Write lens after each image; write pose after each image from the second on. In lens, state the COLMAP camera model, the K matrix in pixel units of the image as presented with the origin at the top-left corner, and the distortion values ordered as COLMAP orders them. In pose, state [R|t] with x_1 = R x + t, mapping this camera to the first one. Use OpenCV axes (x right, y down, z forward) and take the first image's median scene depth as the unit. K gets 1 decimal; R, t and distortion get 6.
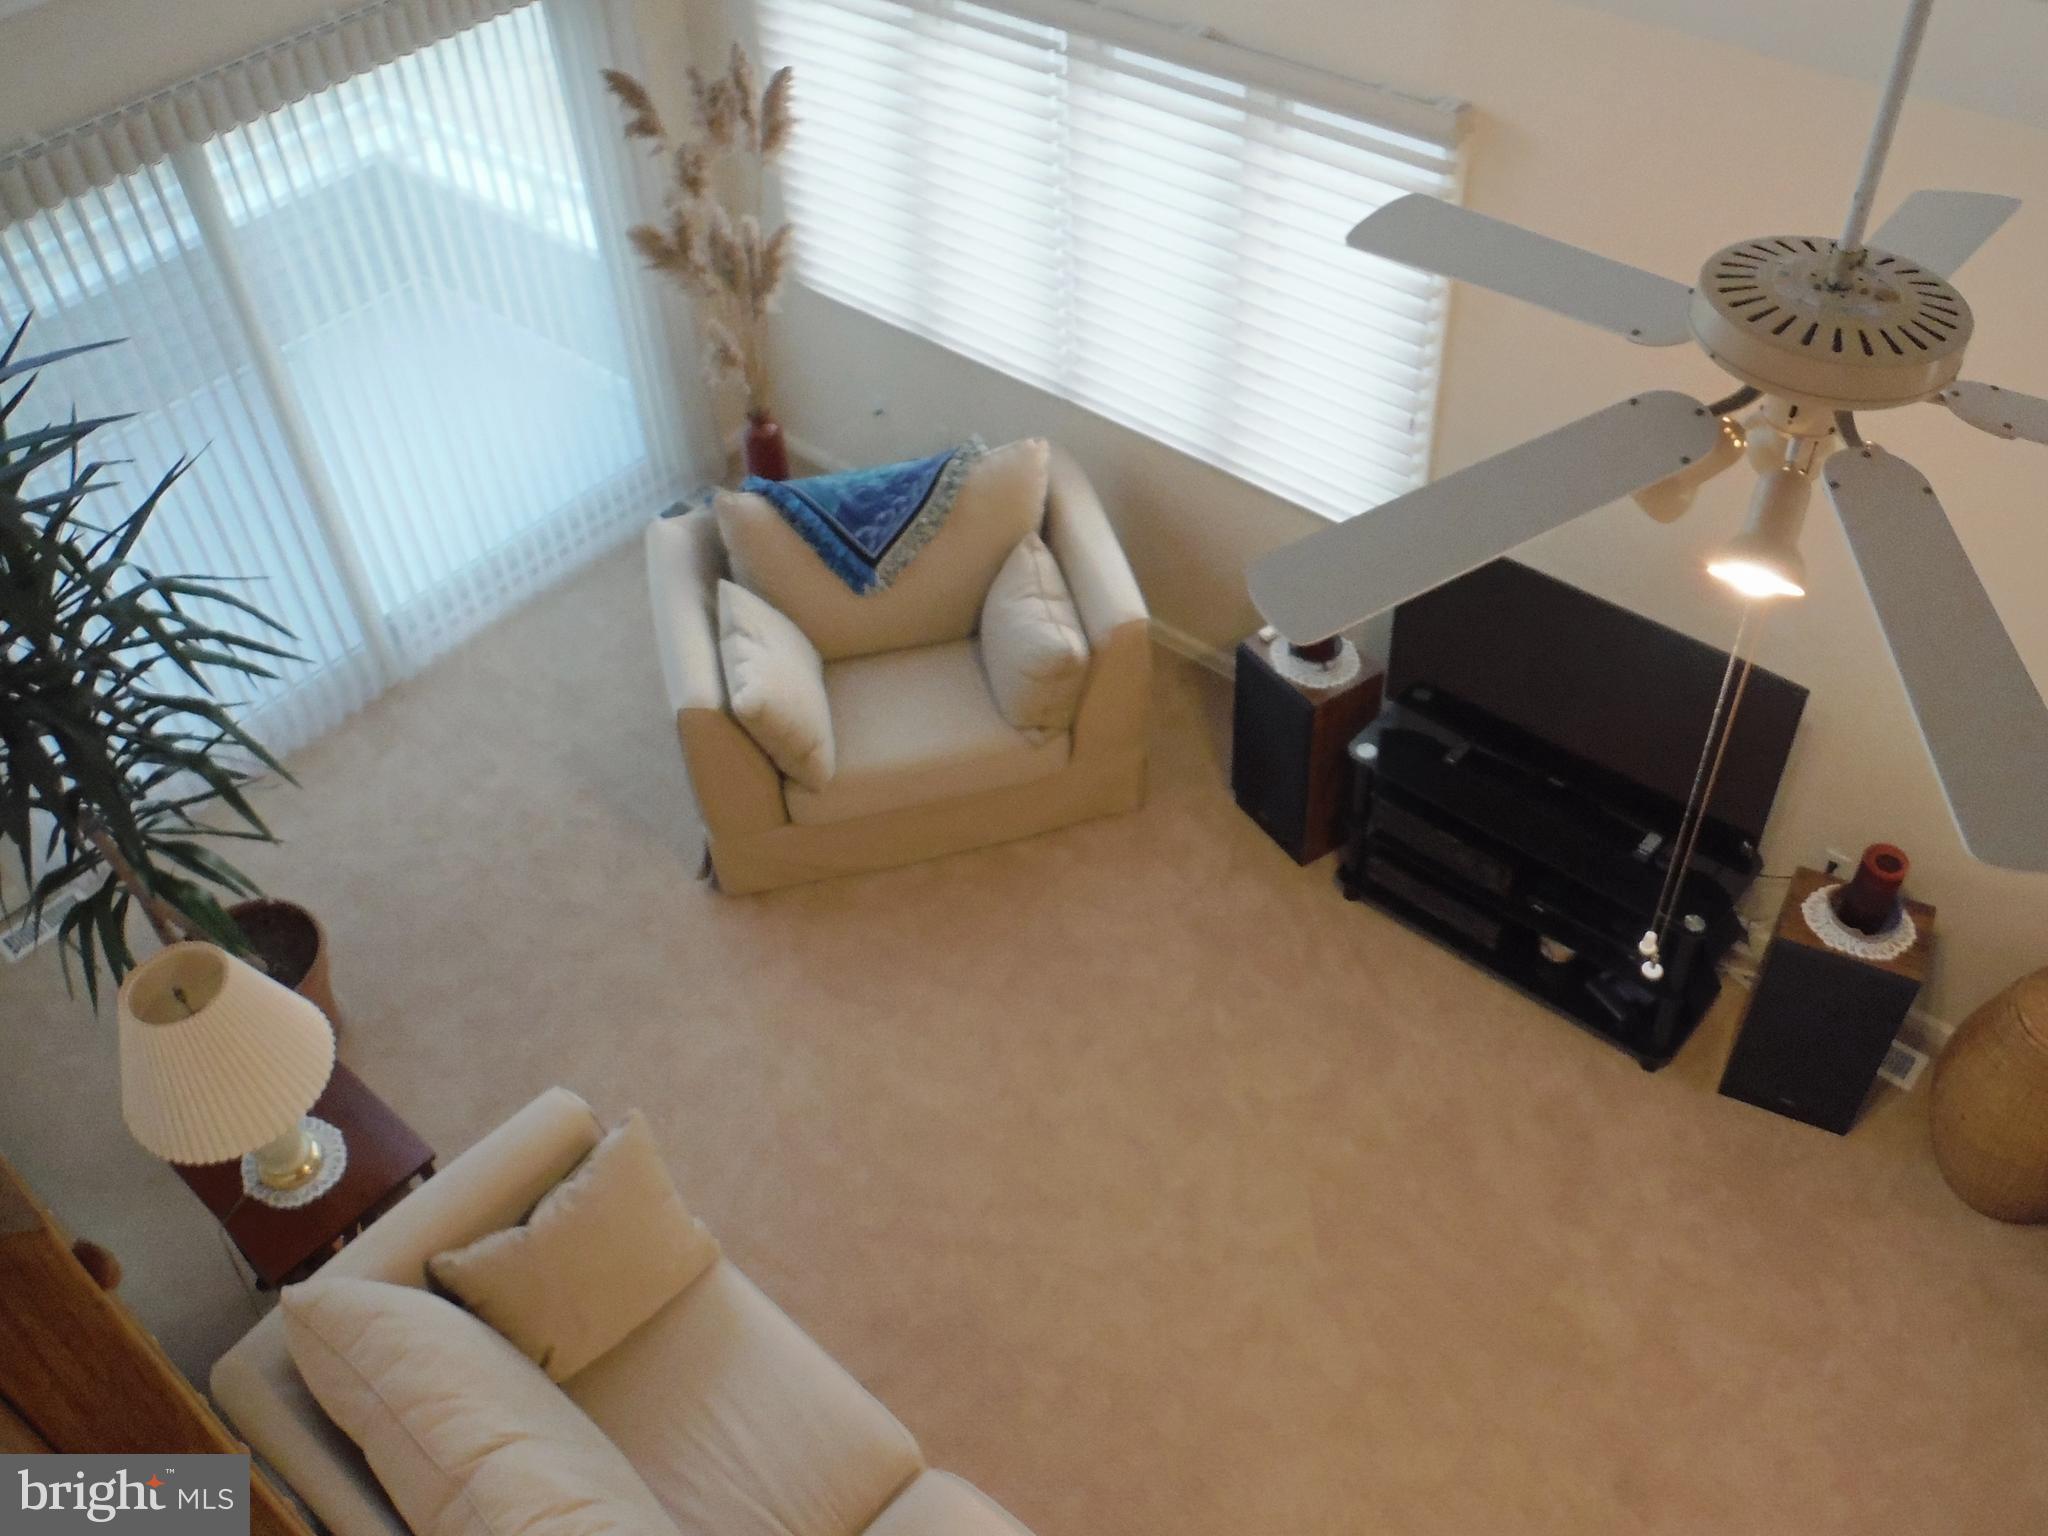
lens RADIAL K [[1773.6, 0, 1053.7], [0, 1773.6, 697.0], [0, 0, 1]] dist [-0.063402, 0.050559]
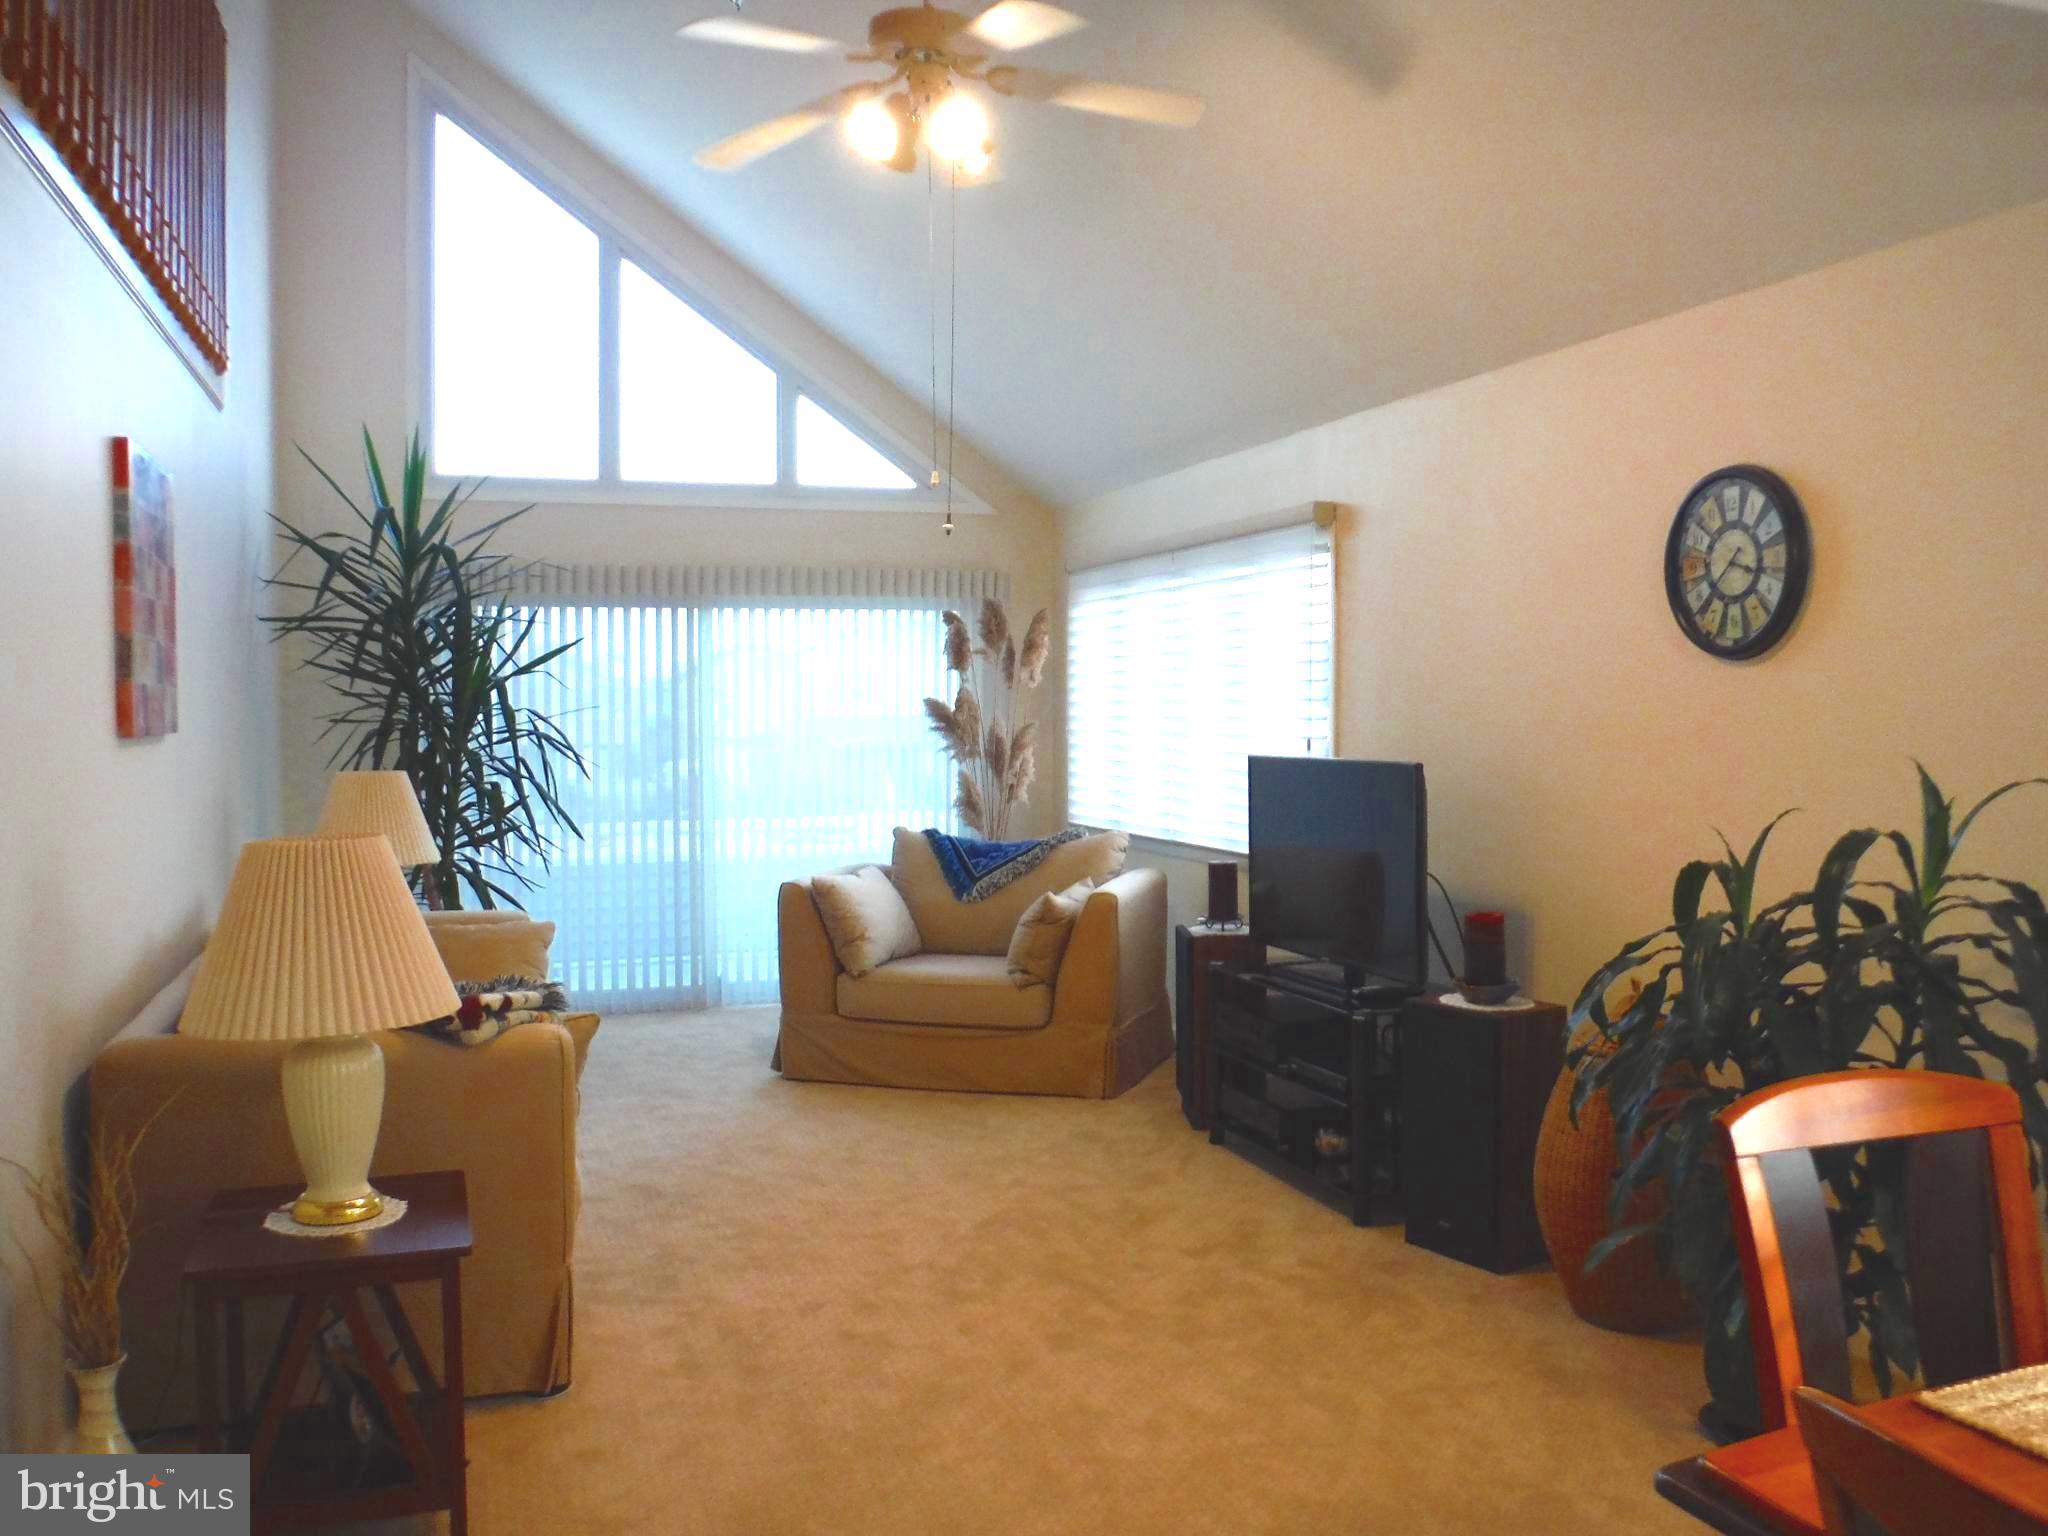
lens RADIAL K [[1738.6, 0, 1106.2], [0, 1738.6, 777.4], [0, 0, 1]] dist [-0.061920, 0.009124]
pose [[0.883760, 0.057416, -0.464405, 0.601893], [-0.342648, 0.755298, -0.558675, 0.575278], [0.318687, 0.652862, 0.687175, 0.050438]]
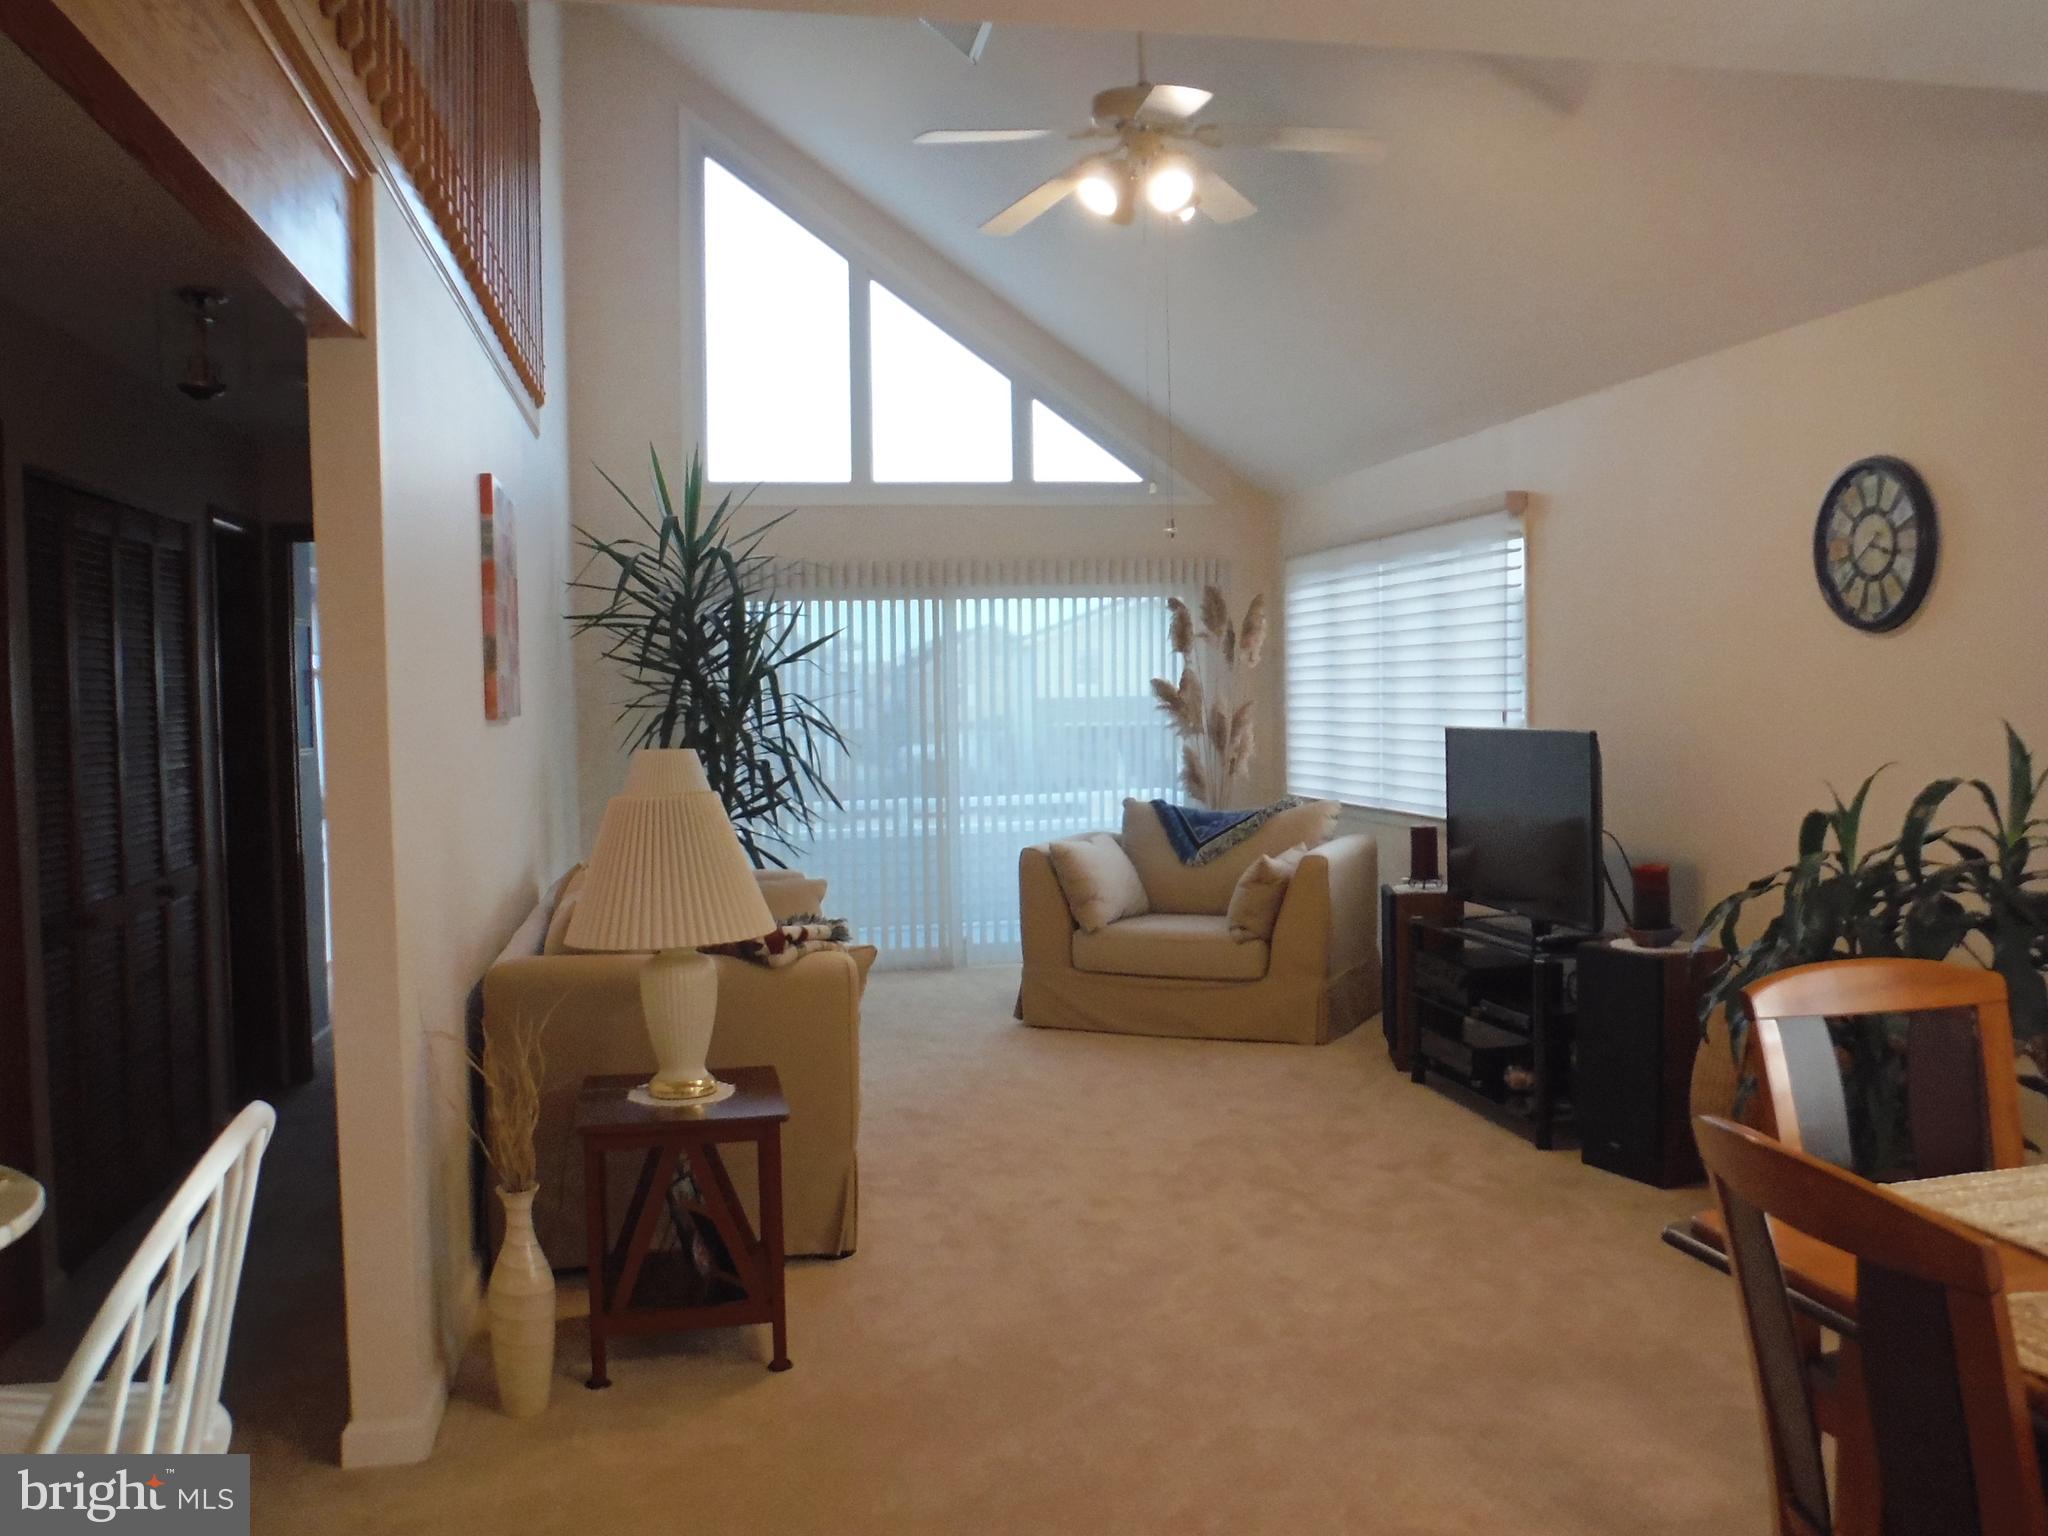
lens RADIAL K [[1738.6, 0, 1106.2], [0, 1738.6, 777.4], [0, 0, 1]] dist [-0.061920, 0.009124]
pose [[0.814850, 0.056245, -0.576937, 0.665961], [-0.407045, 0.764141, -0.500403, 0.634540], [0.412716, 0.642592, 0.645554, -0.014590]]
